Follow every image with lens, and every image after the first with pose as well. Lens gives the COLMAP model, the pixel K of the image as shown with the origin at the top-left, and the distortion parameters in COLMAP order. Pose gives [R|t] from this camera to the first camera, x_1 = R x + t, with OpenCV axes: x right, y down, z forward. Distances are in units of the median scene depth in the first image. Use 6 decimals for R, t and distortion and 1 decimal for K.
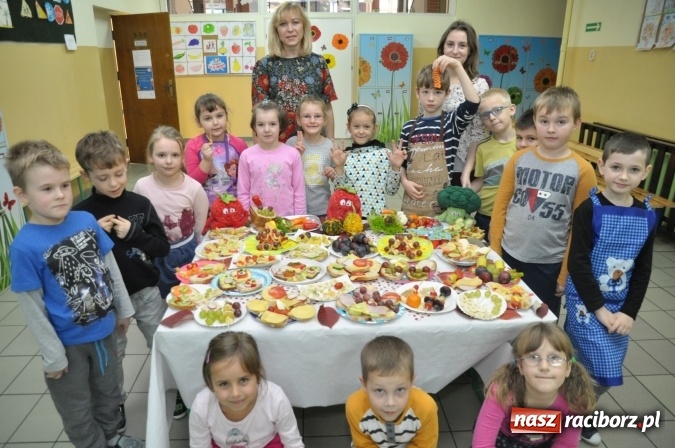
lens RADIAL K [[491.6, 0, 336.0], [0, 491.6, 227.7], [0, 0, 1]] dist [-0.125859, 0.060388]
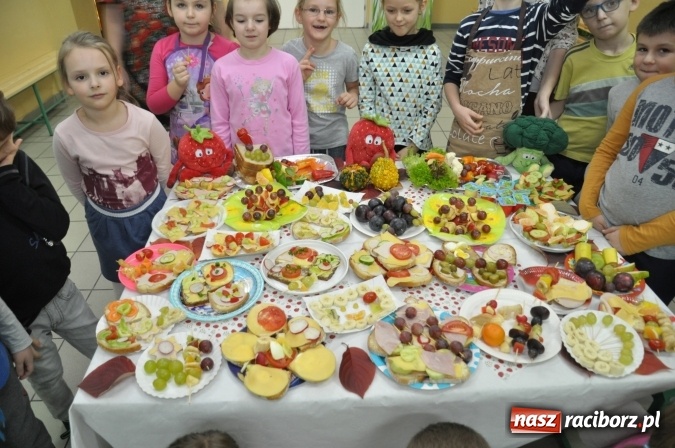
lens RADIAL K [[491.6, 0, 336.0], [0, 491.6, 227.7], [0, 0, 1]] dist [-0.125859, 0.060388]
pose [[0.999926, 0.007027, -0.009966, -0.028973], [-0.004627, 0.974786, 0.223095, -0.098746], [0.011282, -0.223032, 0.974746, 0.360018]]
